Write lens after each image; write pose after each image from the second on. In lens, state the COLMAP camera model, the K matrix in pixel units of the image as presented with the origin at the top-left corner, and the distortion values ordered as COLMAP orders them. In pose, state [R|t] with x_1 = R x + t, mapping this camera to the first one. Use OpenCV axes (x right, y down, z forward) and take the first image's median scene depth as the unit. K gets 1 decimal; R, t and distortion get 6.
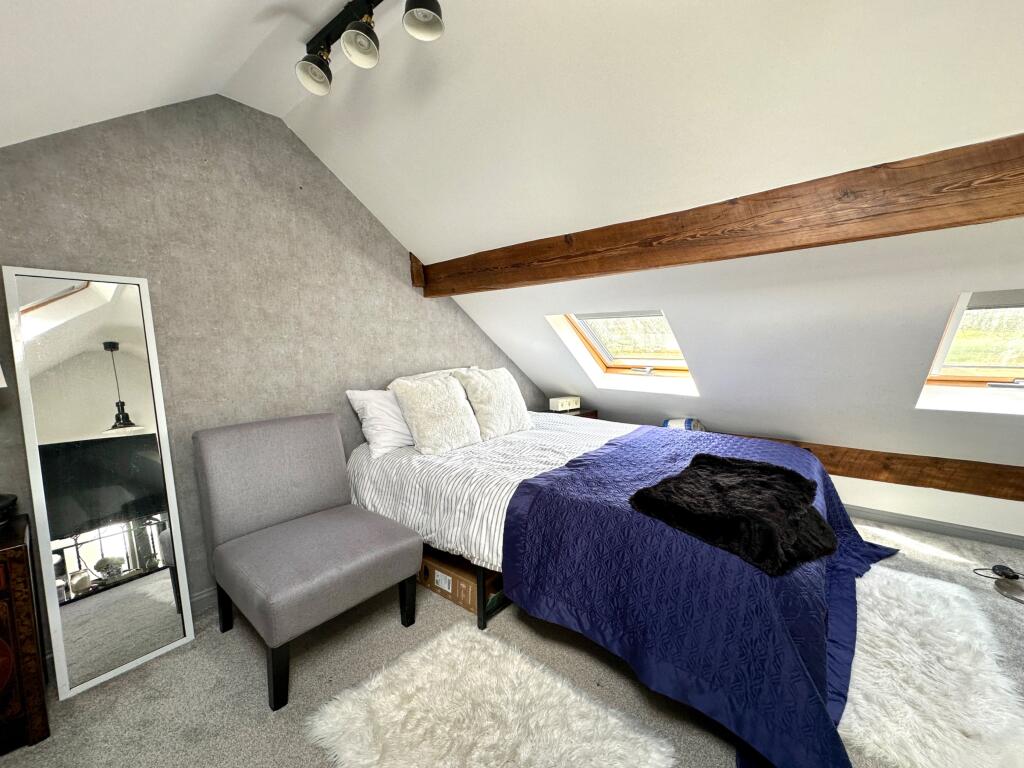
lens RADIAL K [[410.8, 0, 510.1], [0, 410.8, 384.0], [0, 0, 1]] dist [0.000075, 0.000056]
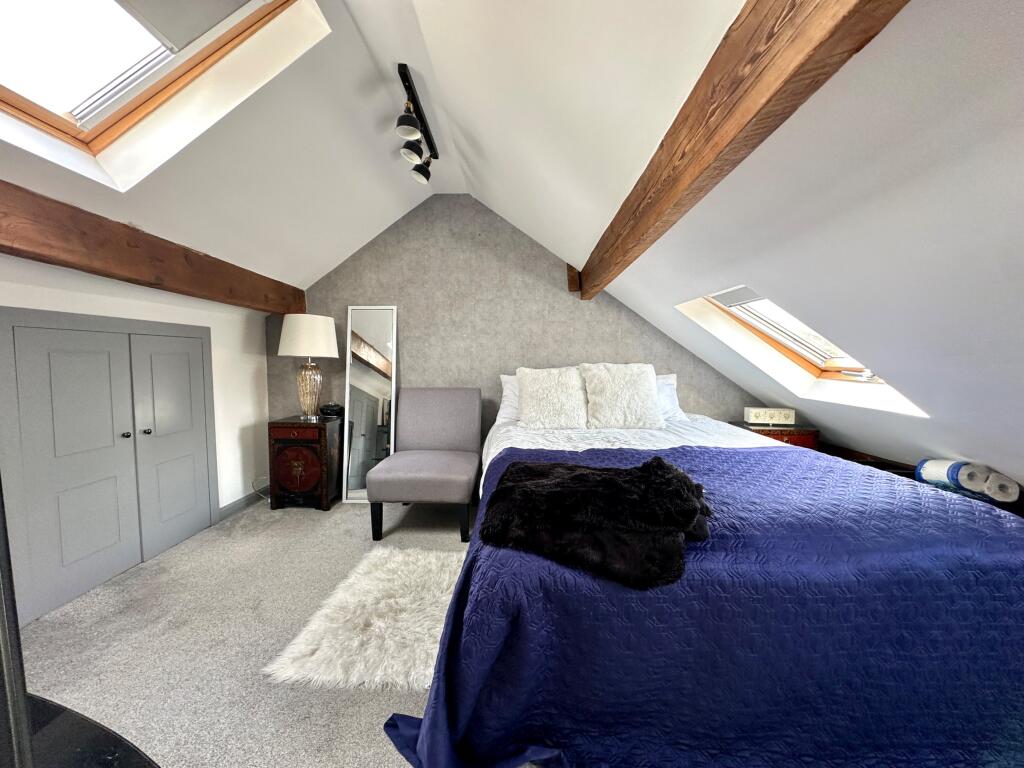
lens RADIAL K [[410.8, 0, 511.6], [0, 410.8, 384.1], [0, 0, 1]] dist [0.000075, 0.000056]
pose [[0.616056, 0.057474, -0.785603, 0.654095], [-0.081863, 0.996606, 0.008715, 0.029974], [0.783437, 0.058942, 0.618670, 0.182589]]
